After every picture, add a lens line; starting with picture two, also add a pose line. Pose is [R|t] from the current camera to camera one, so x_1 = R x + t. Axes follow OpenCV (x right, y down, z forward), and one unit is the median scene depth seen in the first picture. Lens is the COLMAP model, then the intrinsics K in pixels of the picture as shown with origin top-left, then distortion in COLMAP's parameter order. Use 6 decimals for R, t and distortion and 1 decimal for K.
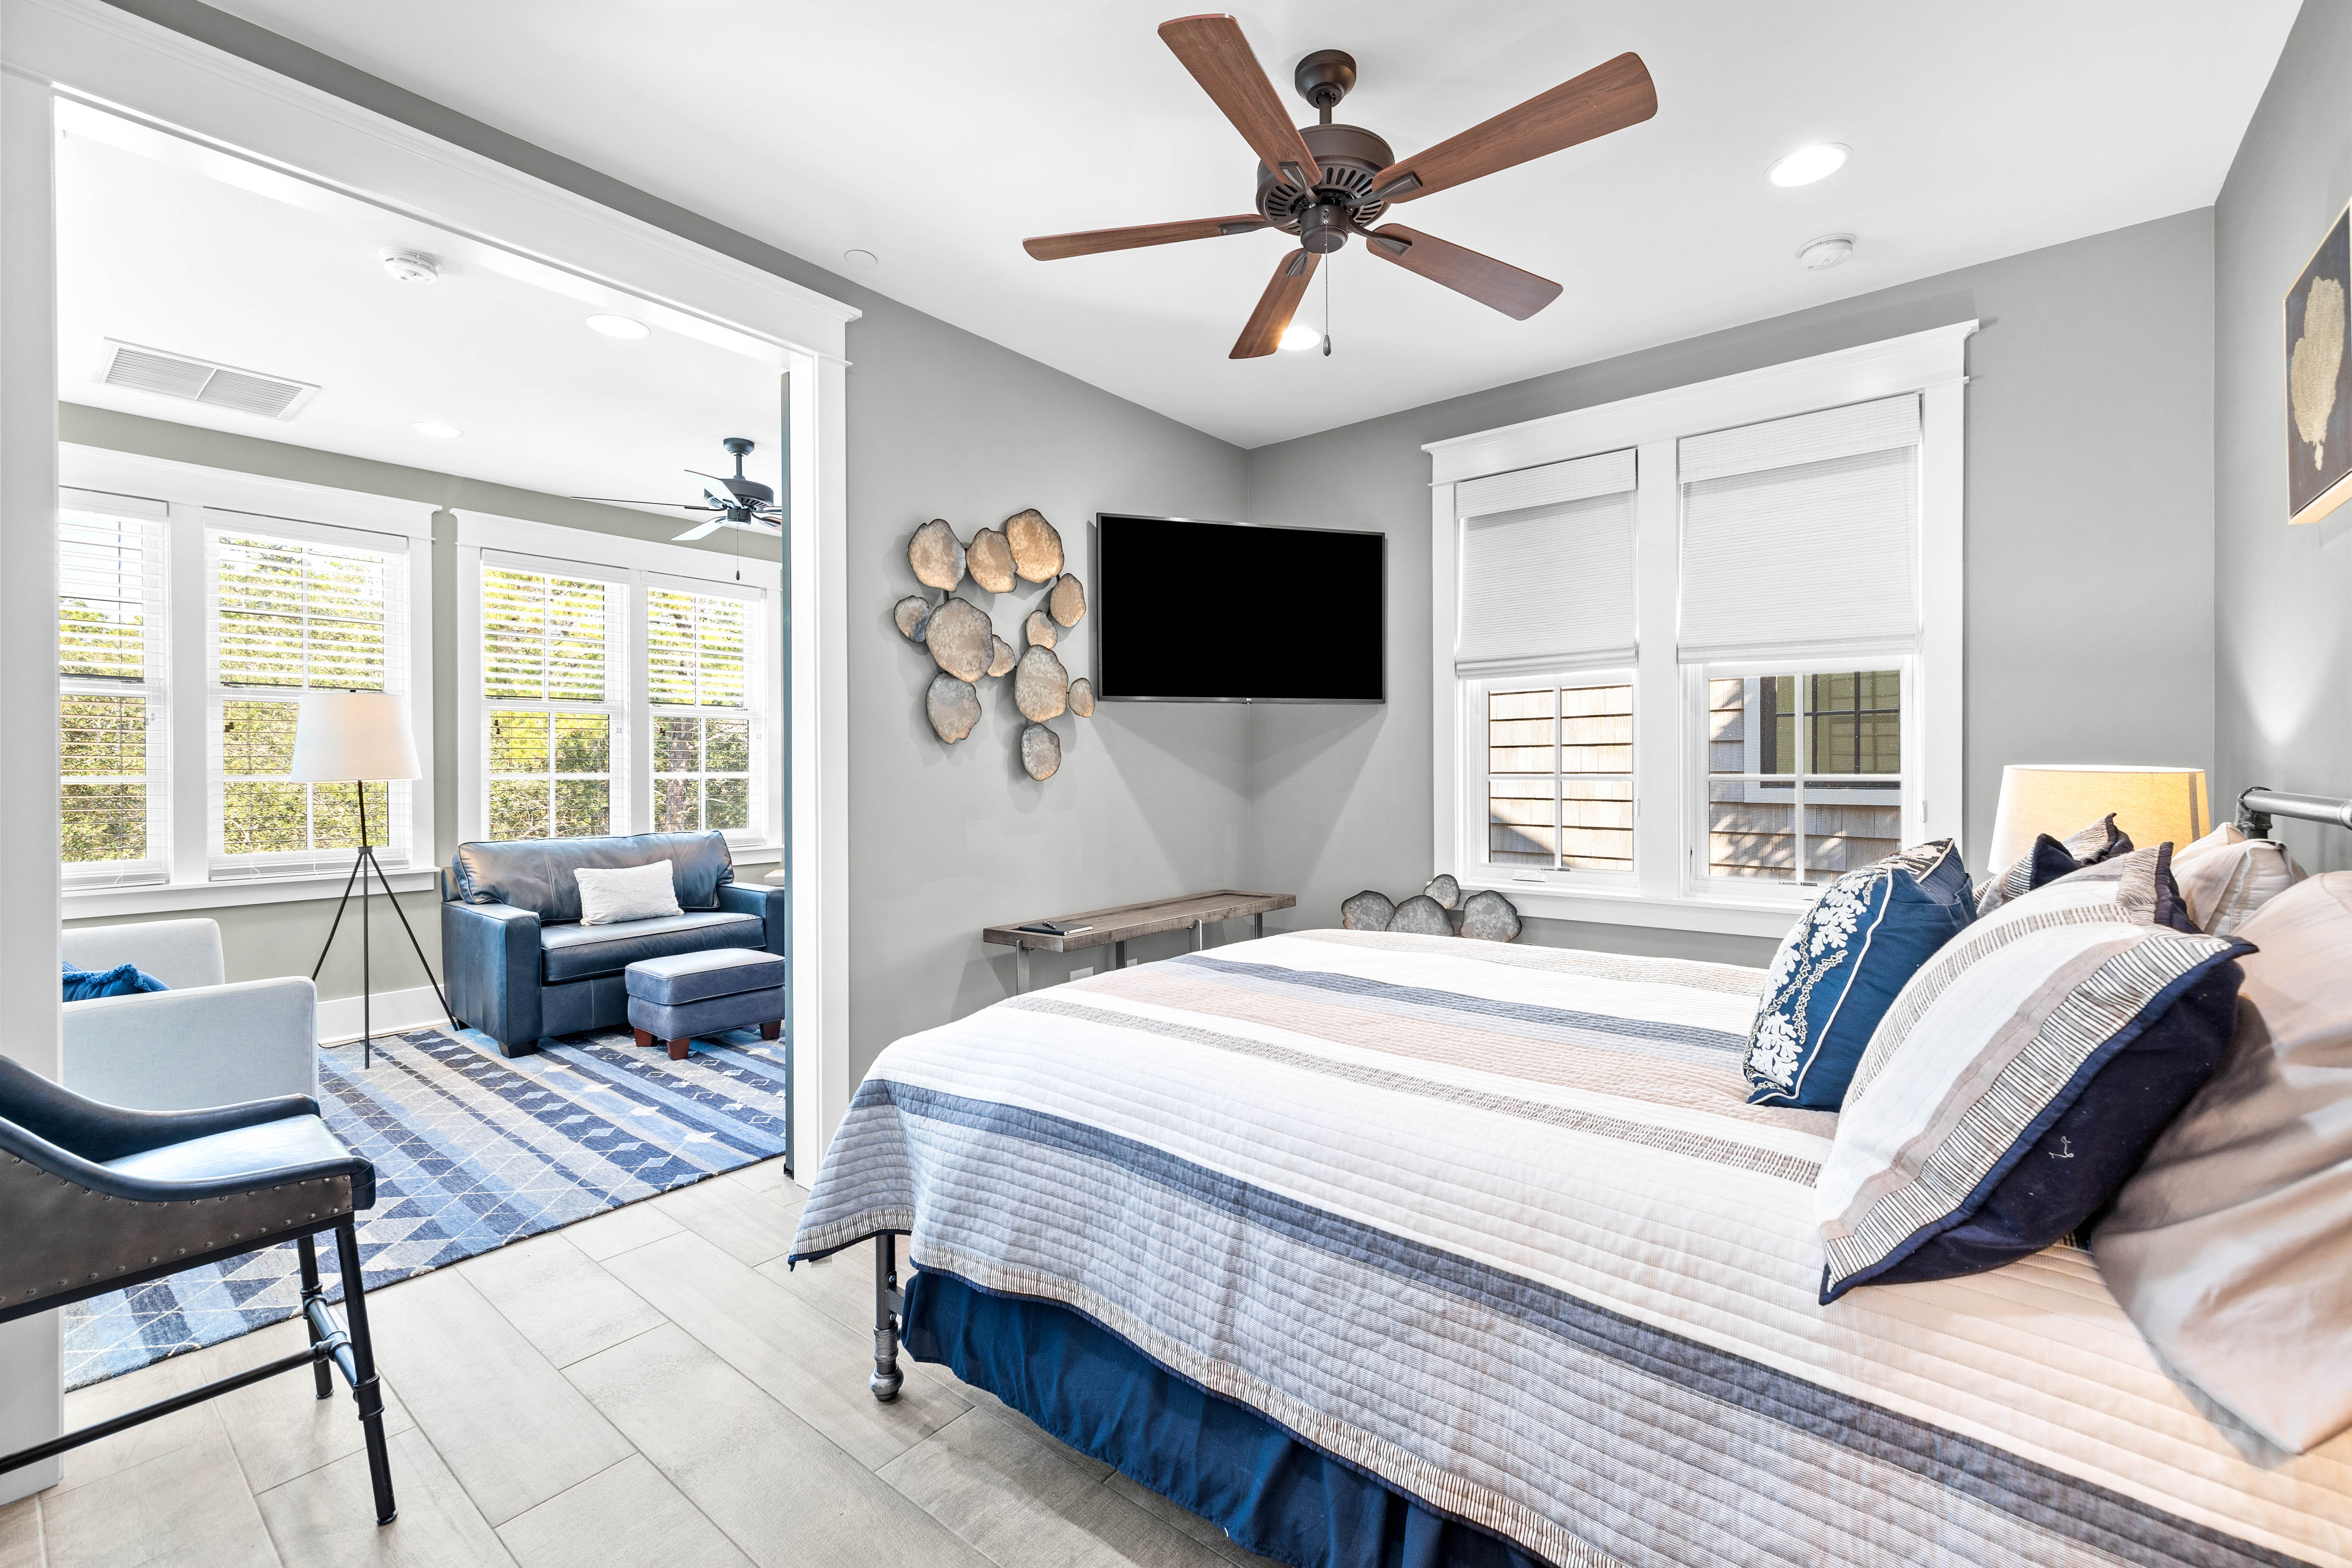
lens RADIAL K [[1002.8, 0, 1180.0], [0, 1002.8, 776.4], [0, 0, 1]] dist [0.002058, 0.000156]
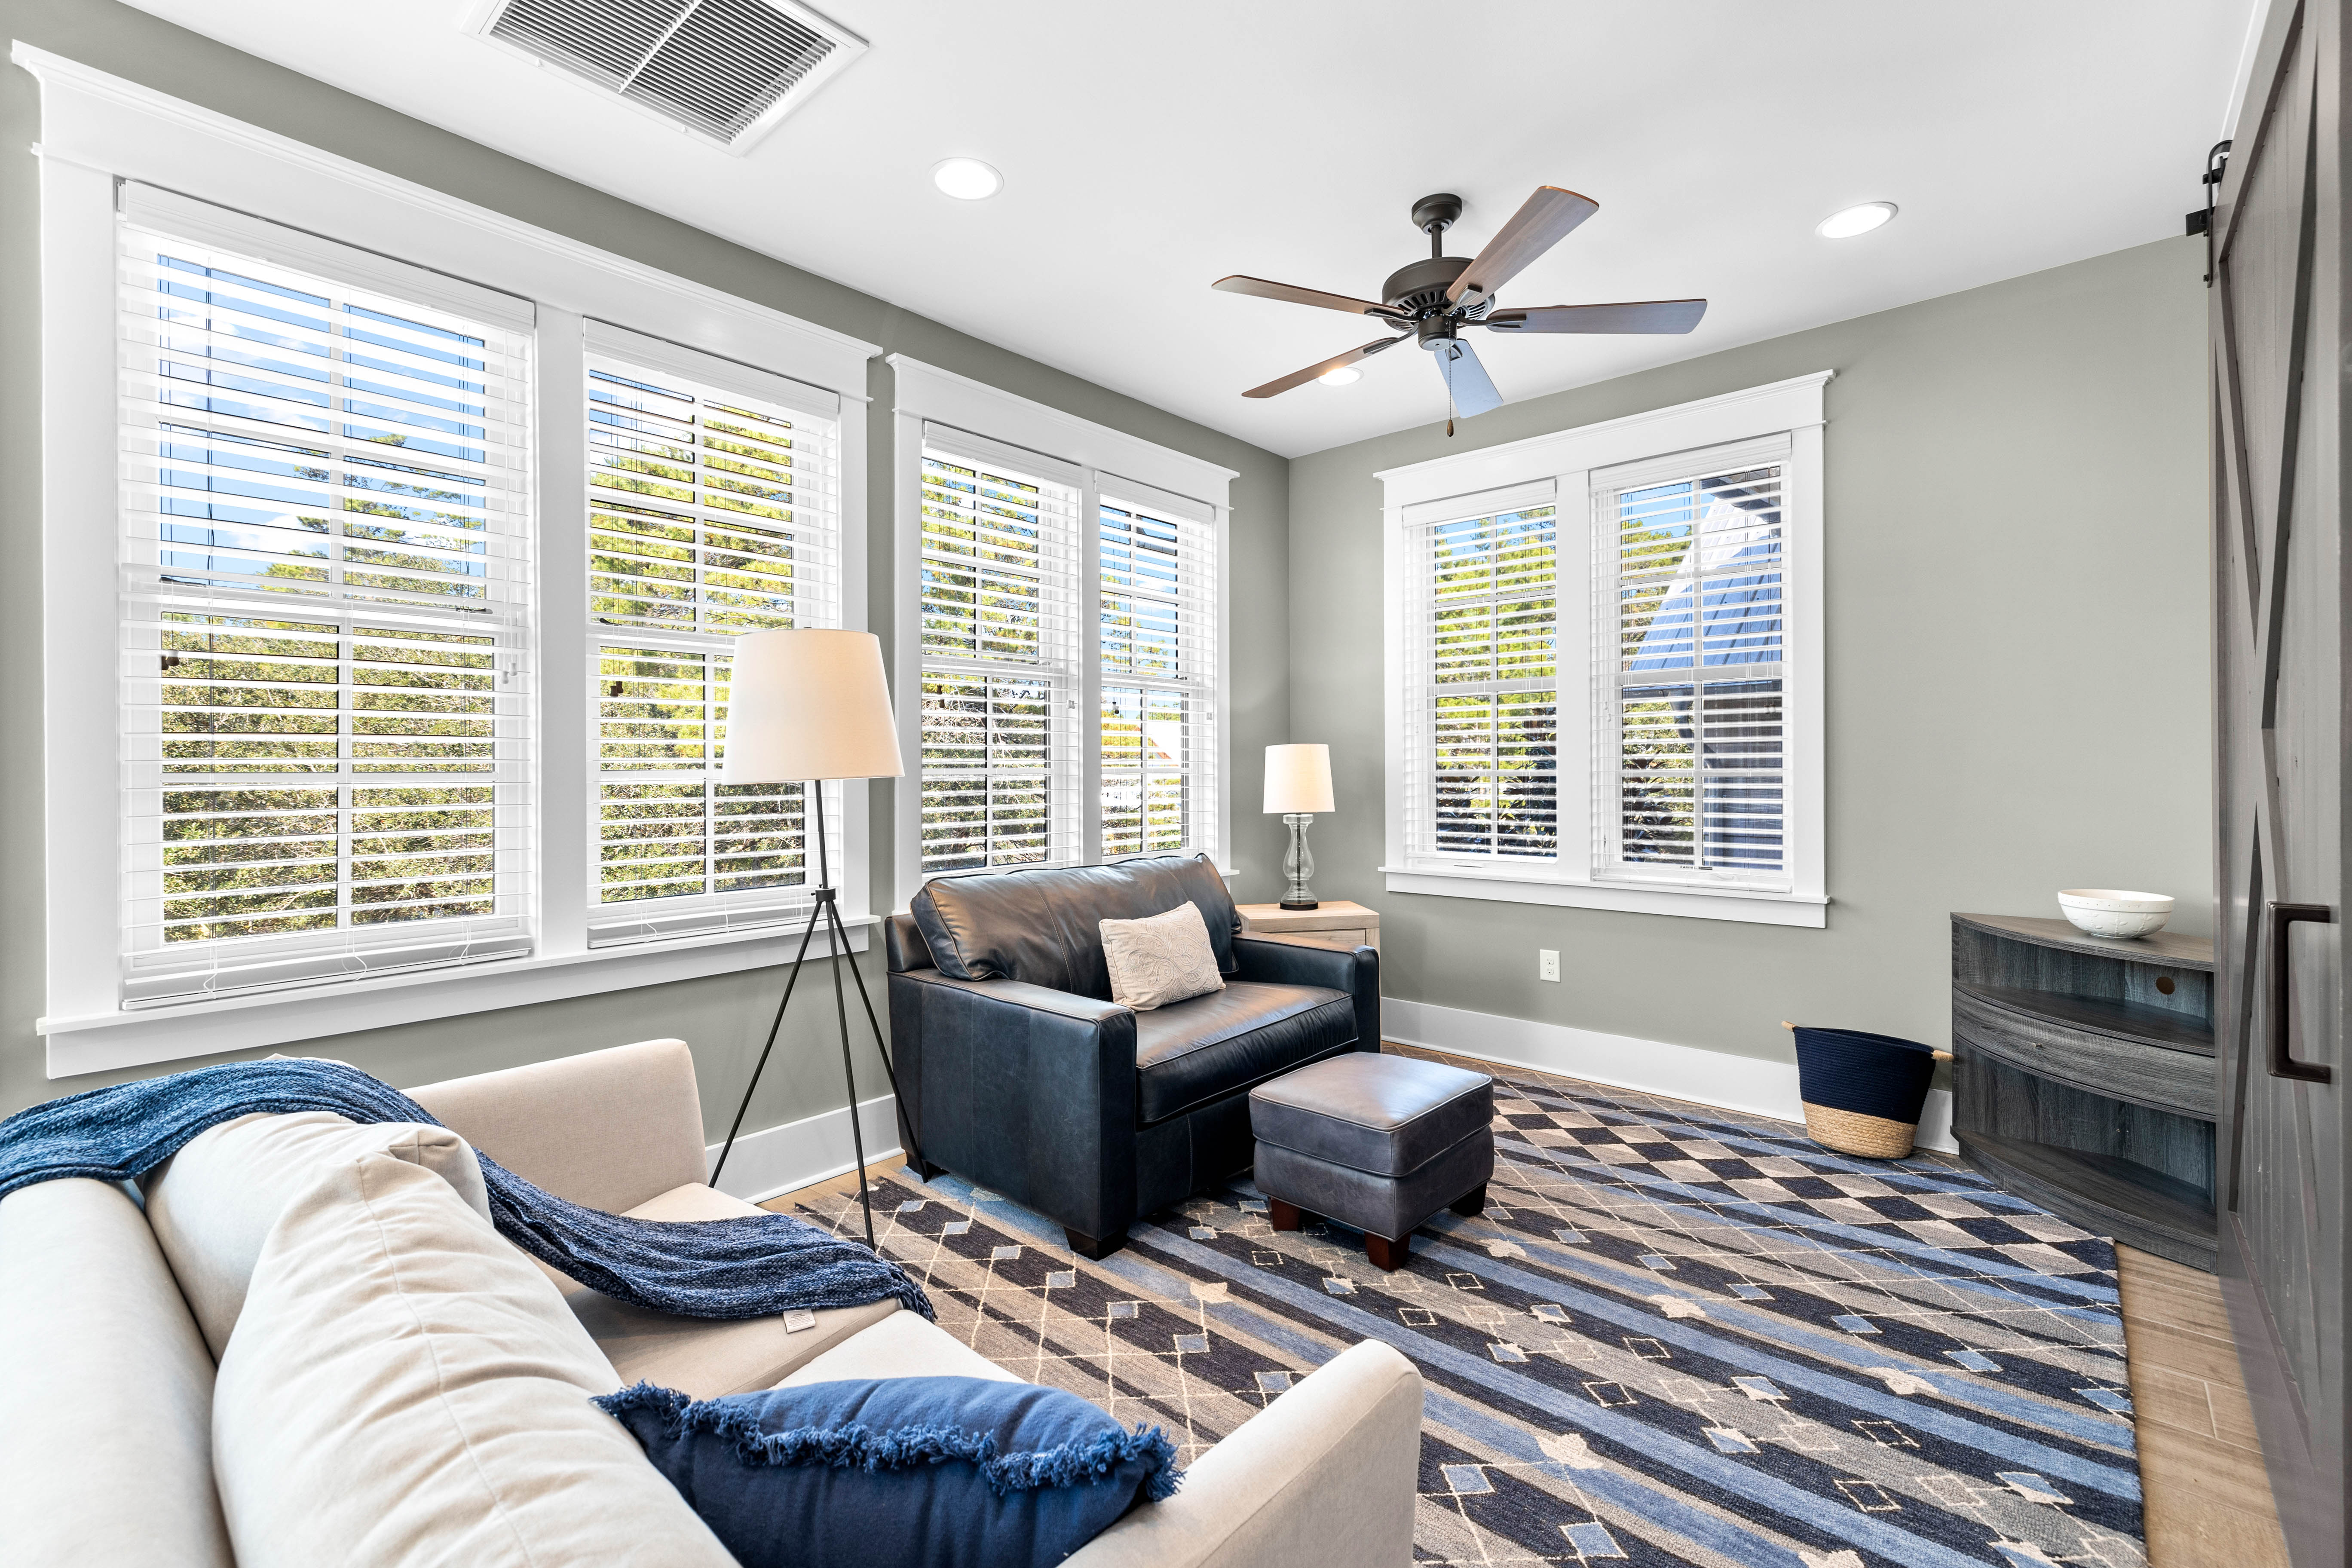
lens RADIAL K [[1002.8, 0, 1163.2], [0, 1002.8, 772.0], [0, 0, 1]] dist [0.002058, 0.000156]
pose [[0.999338, 0.001386, -0.036362, -0.591771], [-0.001241, 0.999991, 0.004004, -0.003239], [0.036367, -0.003956, 0.999331, 0.411499]]
